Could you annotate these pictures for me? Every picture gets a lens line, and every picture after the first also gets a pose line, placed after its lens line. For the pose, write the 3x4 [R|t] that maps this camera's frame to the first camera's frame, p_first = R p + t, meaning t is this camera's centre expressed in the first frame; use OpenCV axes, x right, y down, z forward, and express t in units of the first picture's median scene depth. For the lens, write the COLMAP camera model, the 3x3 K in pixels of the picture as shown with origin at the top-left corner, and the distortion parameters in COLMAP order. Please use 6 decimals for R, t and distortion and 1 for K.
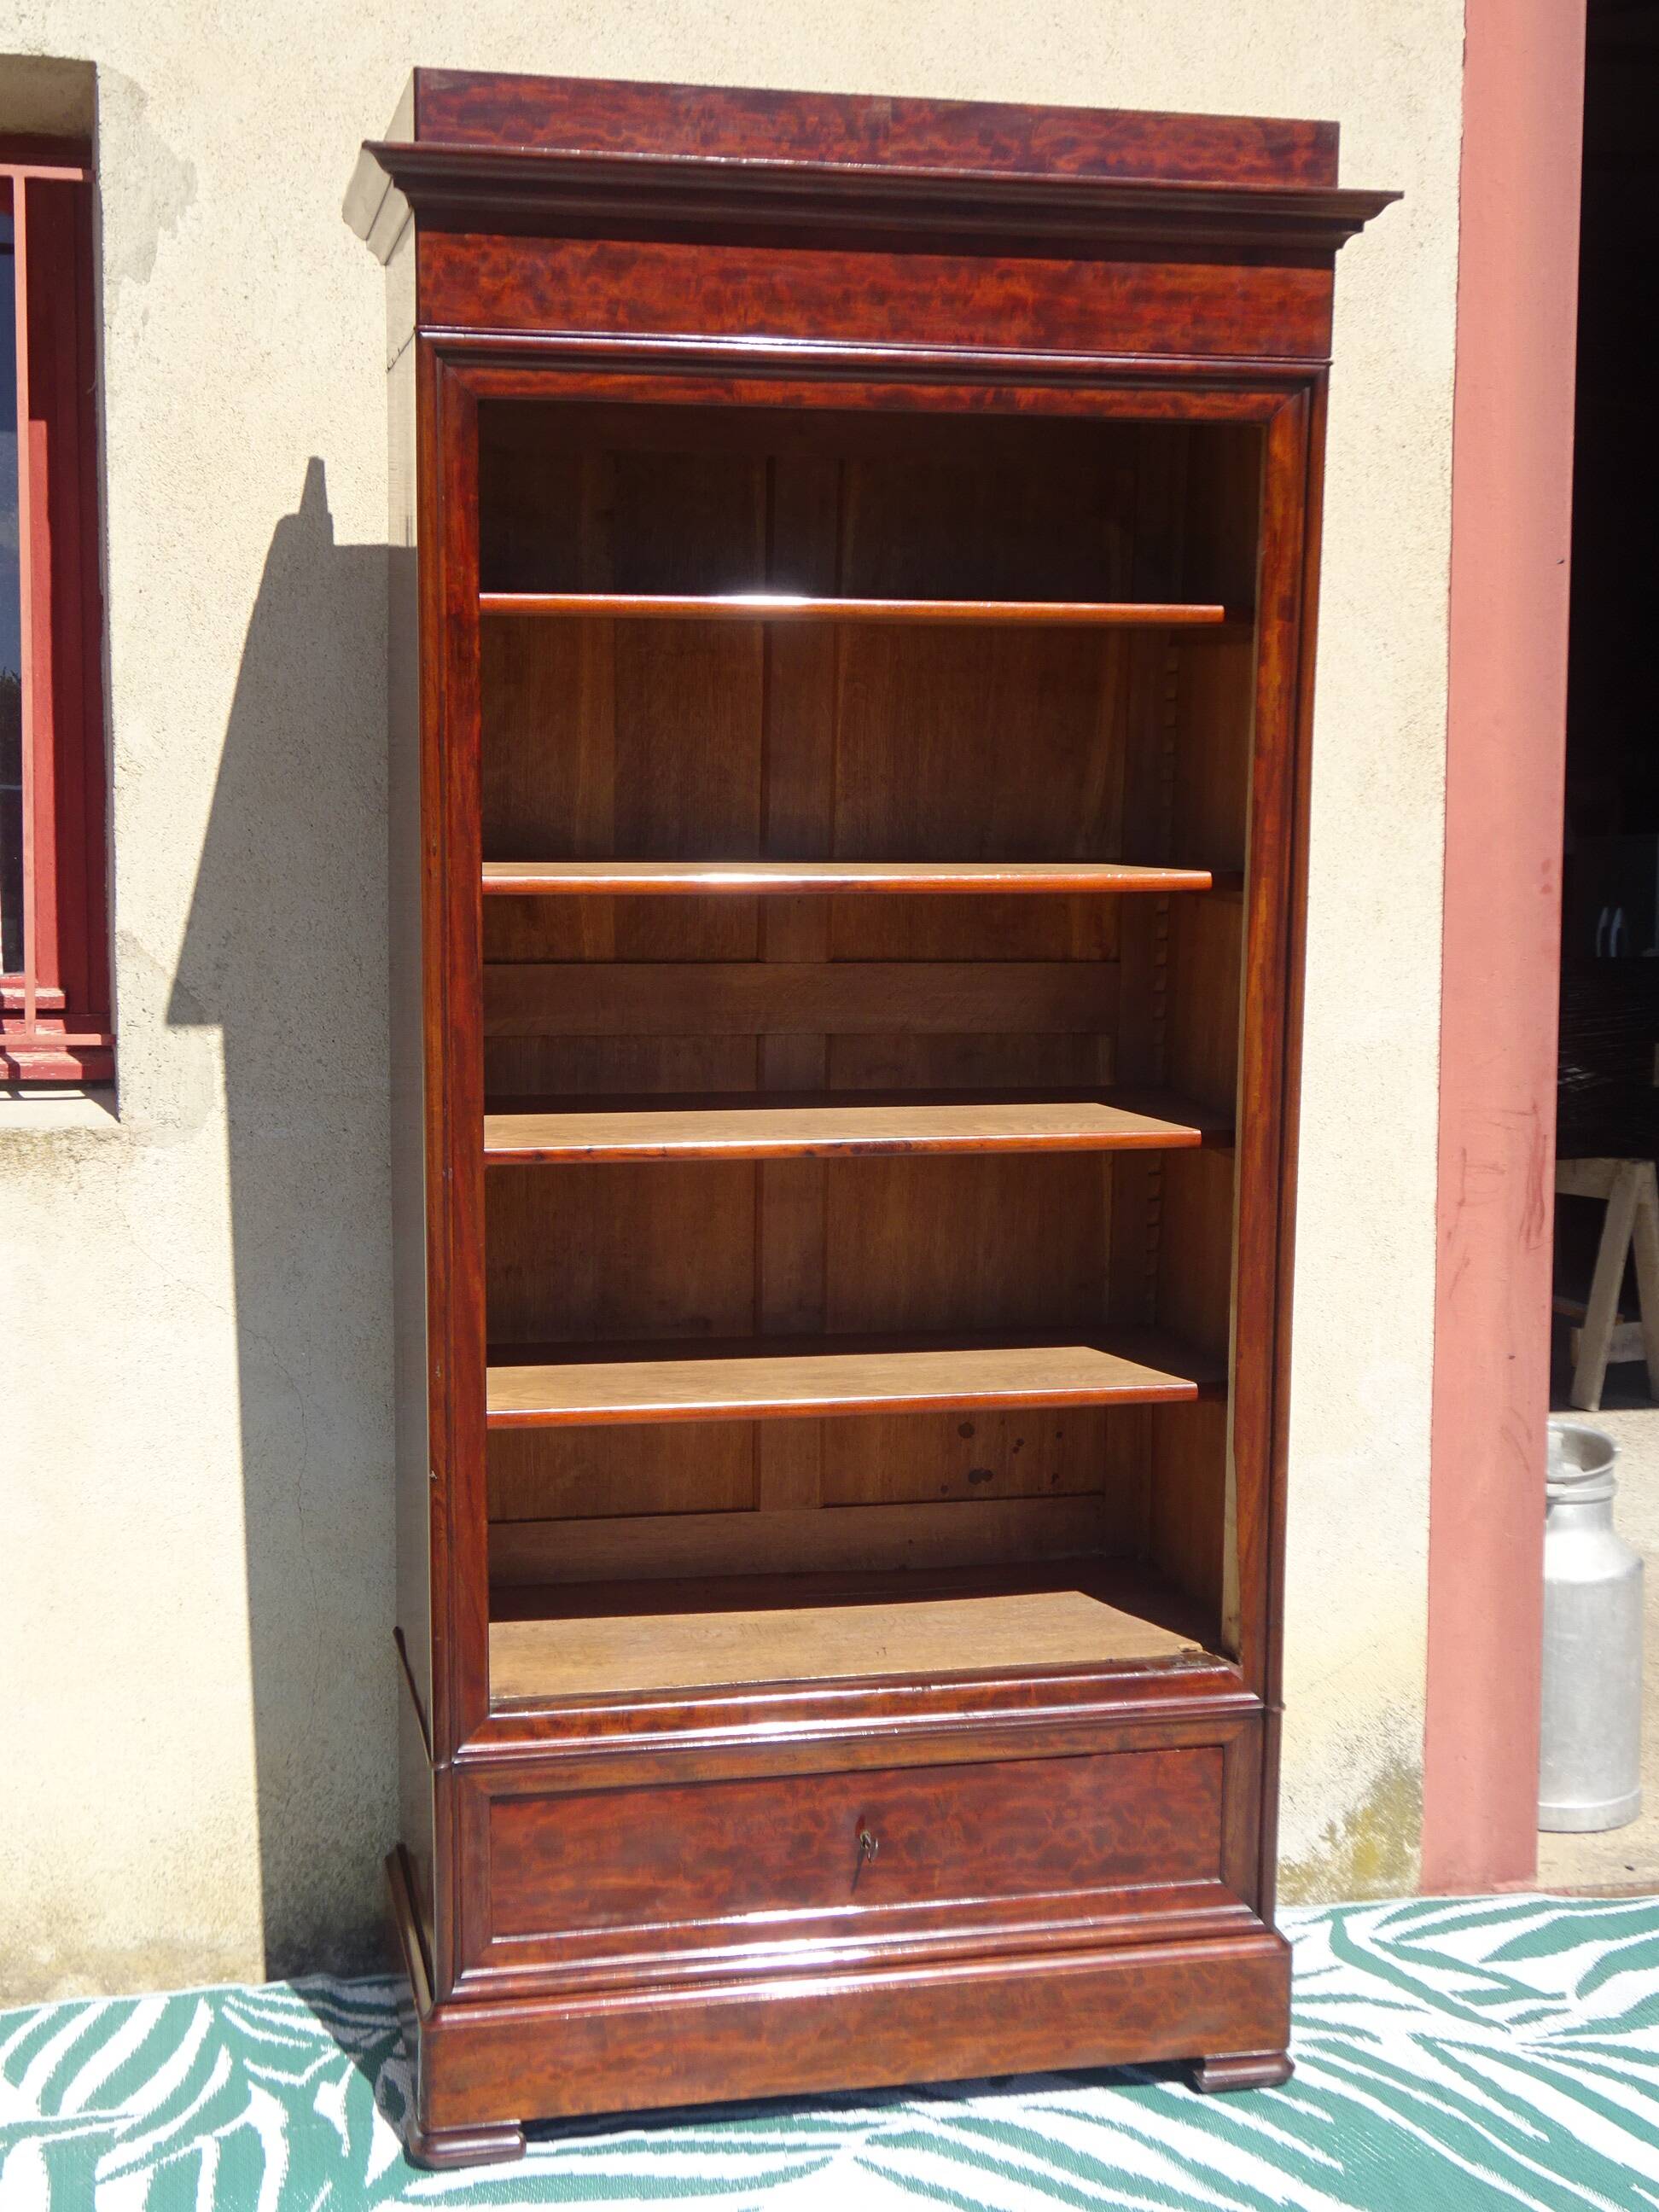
lens RADIAL K [[2906.2, 0, 834.1], [0, 2906.2, 1112.7], [0, 0, 1]] dist [0.038633, 0.000000]
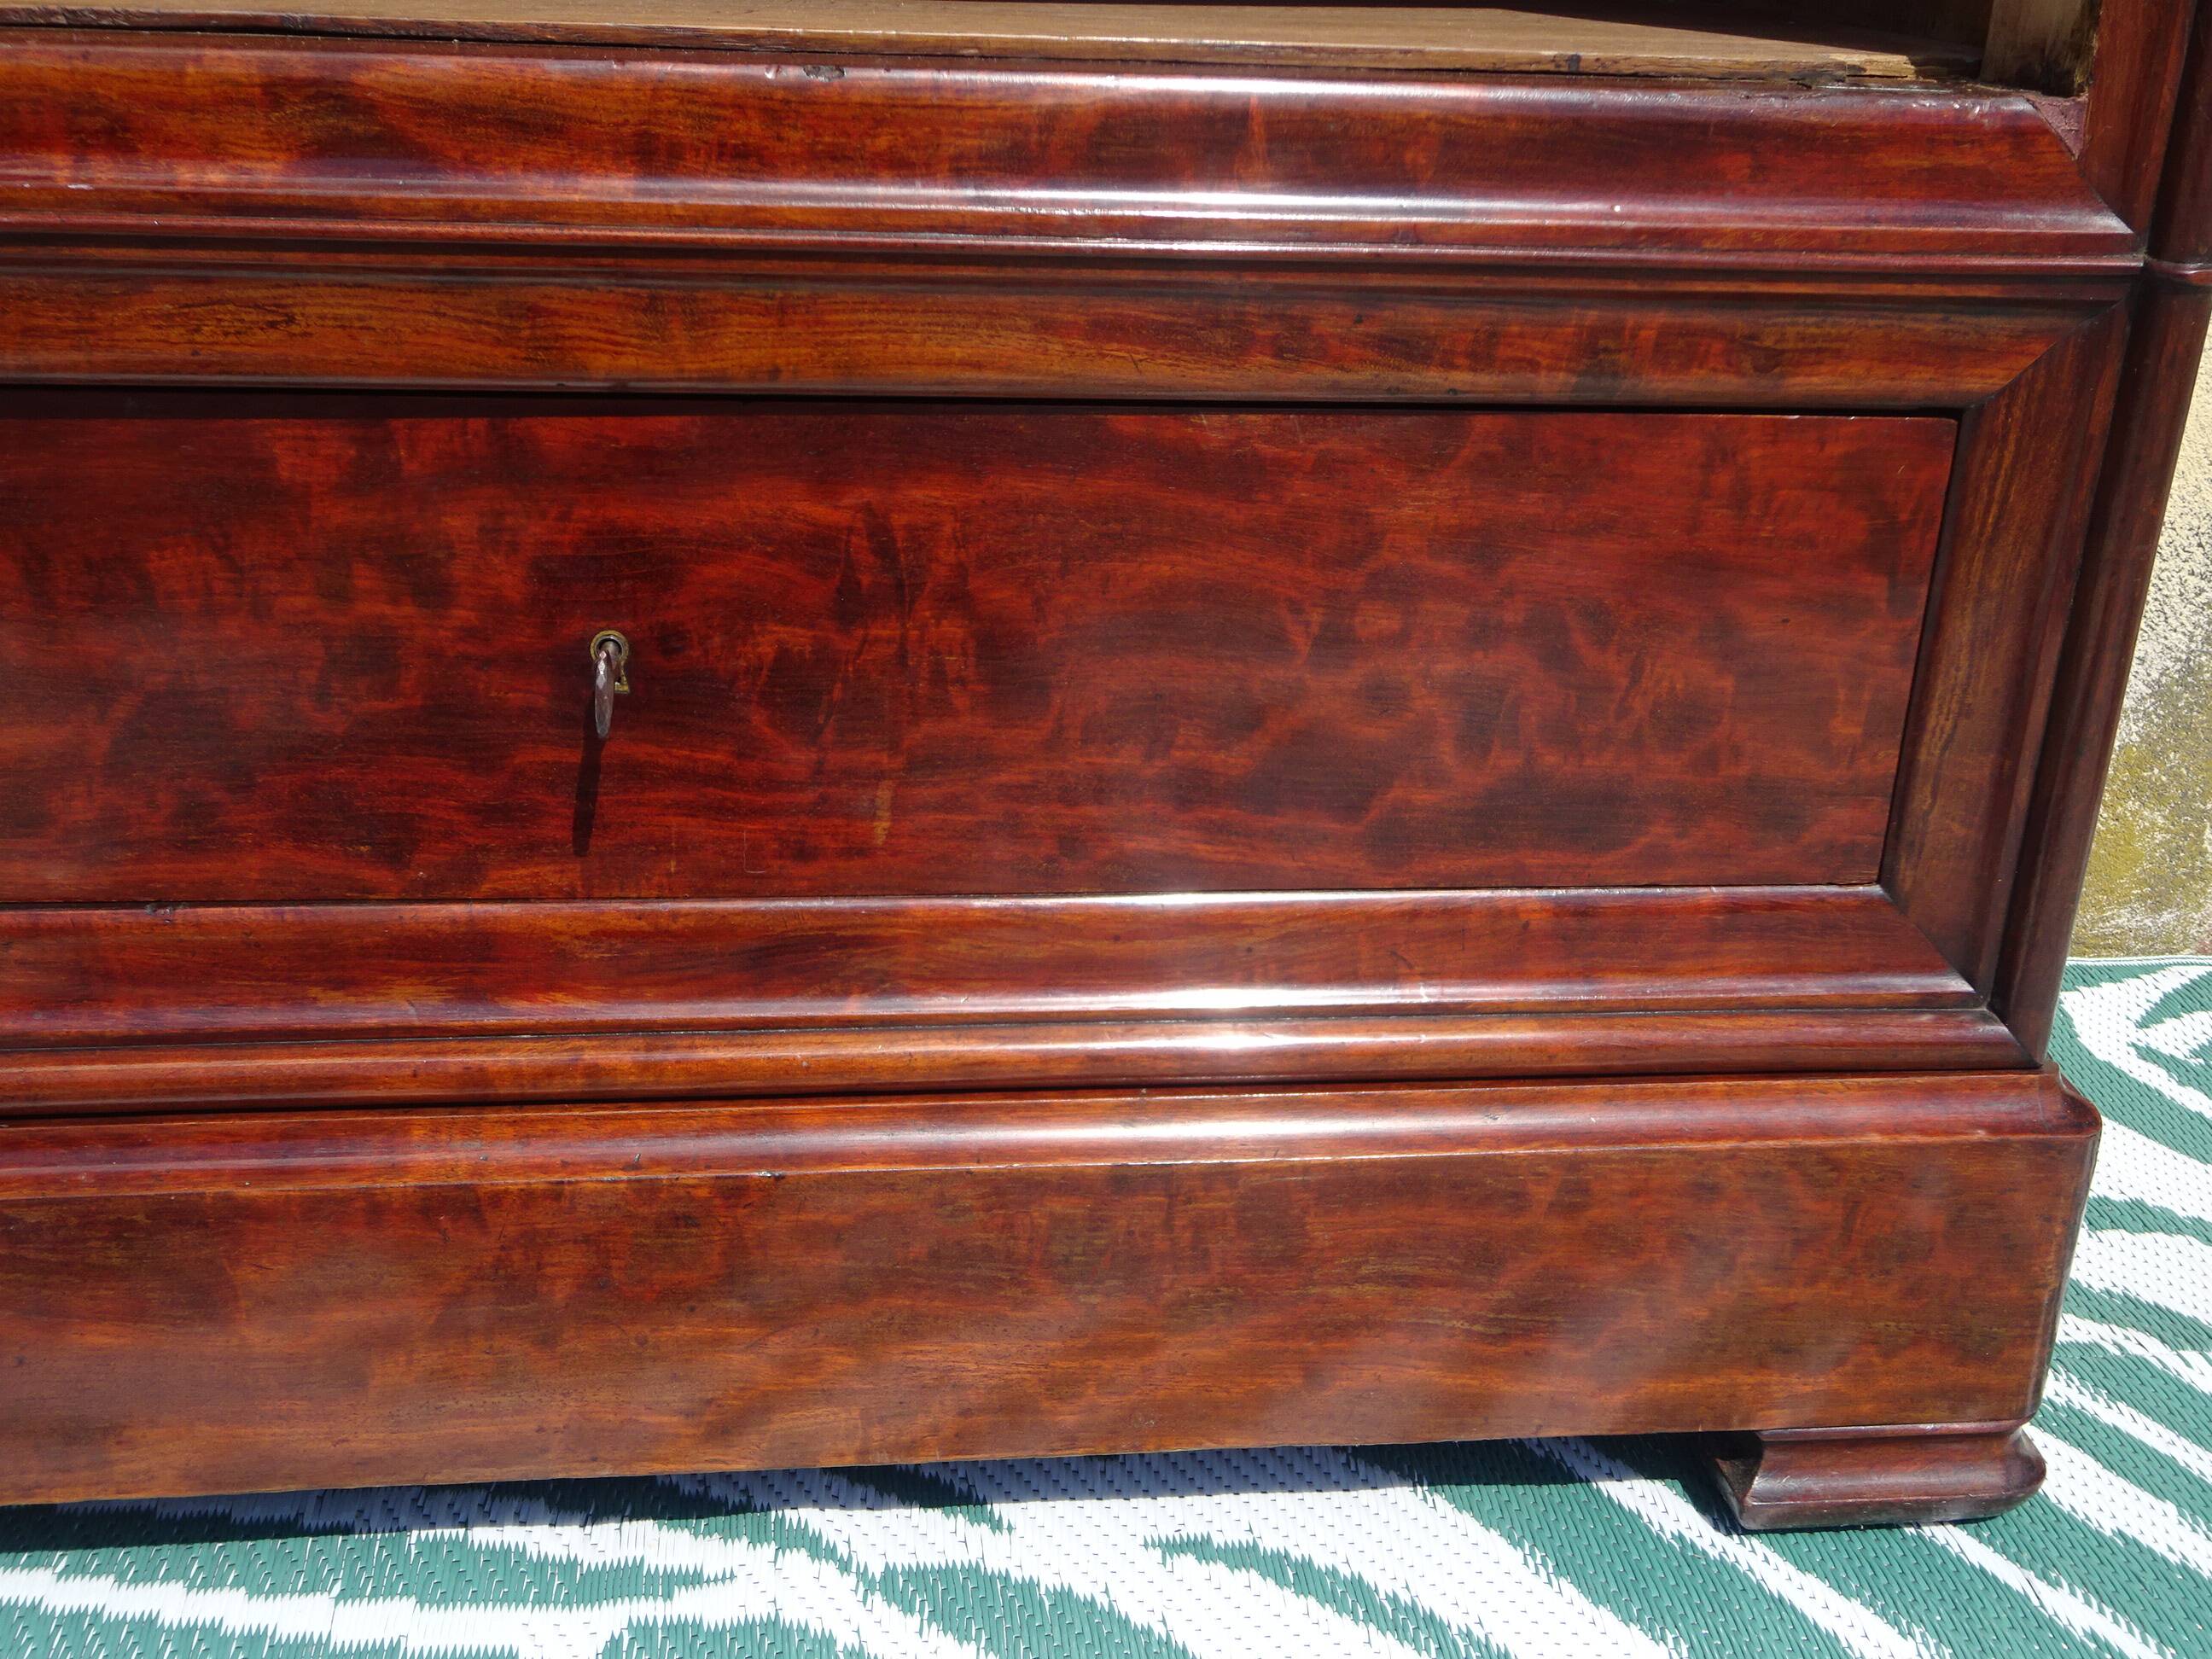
lens RADIAL K [[2373.3, 0, 1111.9], [0, 2373.3, 831.8], [0, 0, 1]] dist [0.018108, 0.000000]
pose [[0.995344, 0.062015, -0.073781, 0.070466], [-0.042368, 0.969102, 0.242994, 0.196755], [0.086571, -0.238737, 0.967218, 0.739785]]
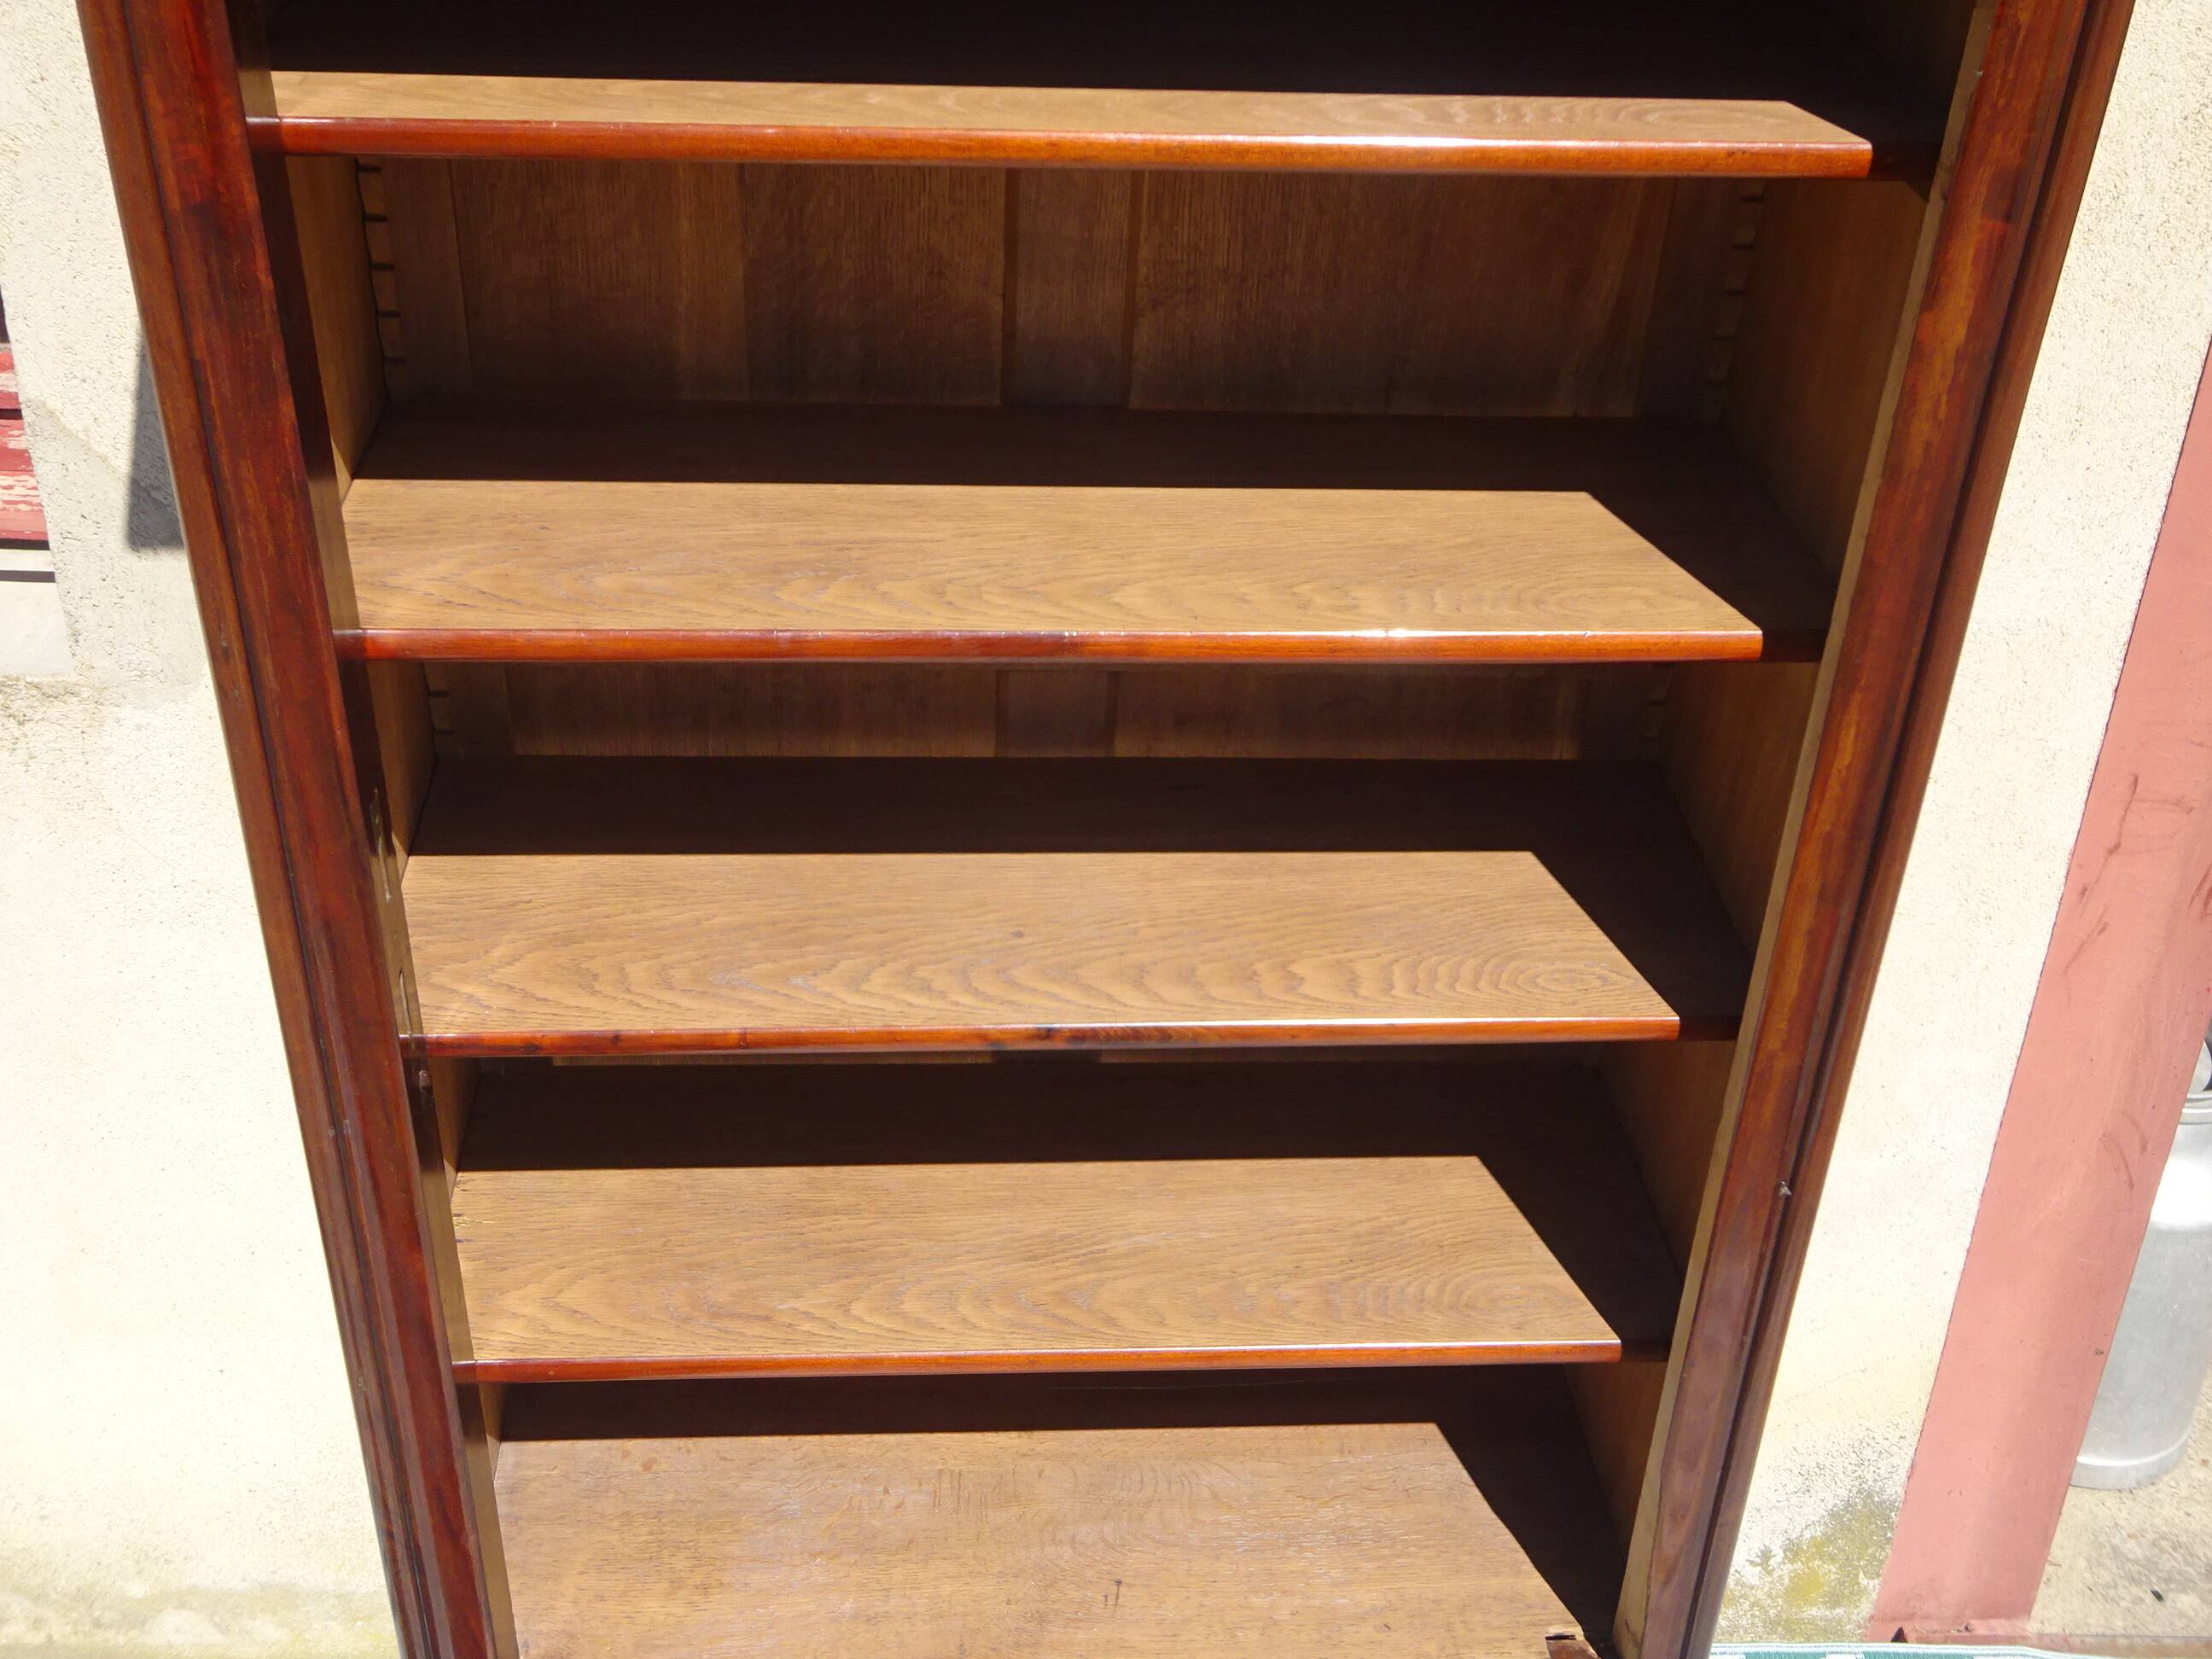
lens RADIAL K [[2423.6, 0, 1111.4], [0, 2423.6, 830.9], [0, 0, 1]] dist [0.046566, 0.000000]
pose [[0.987677, 0.102596, -0.118185, 0.063645], [-0.045773, 0.911499, 0.408747, -0.211353], [0.149661, -0.398301, 0.904963, 0.526822]]
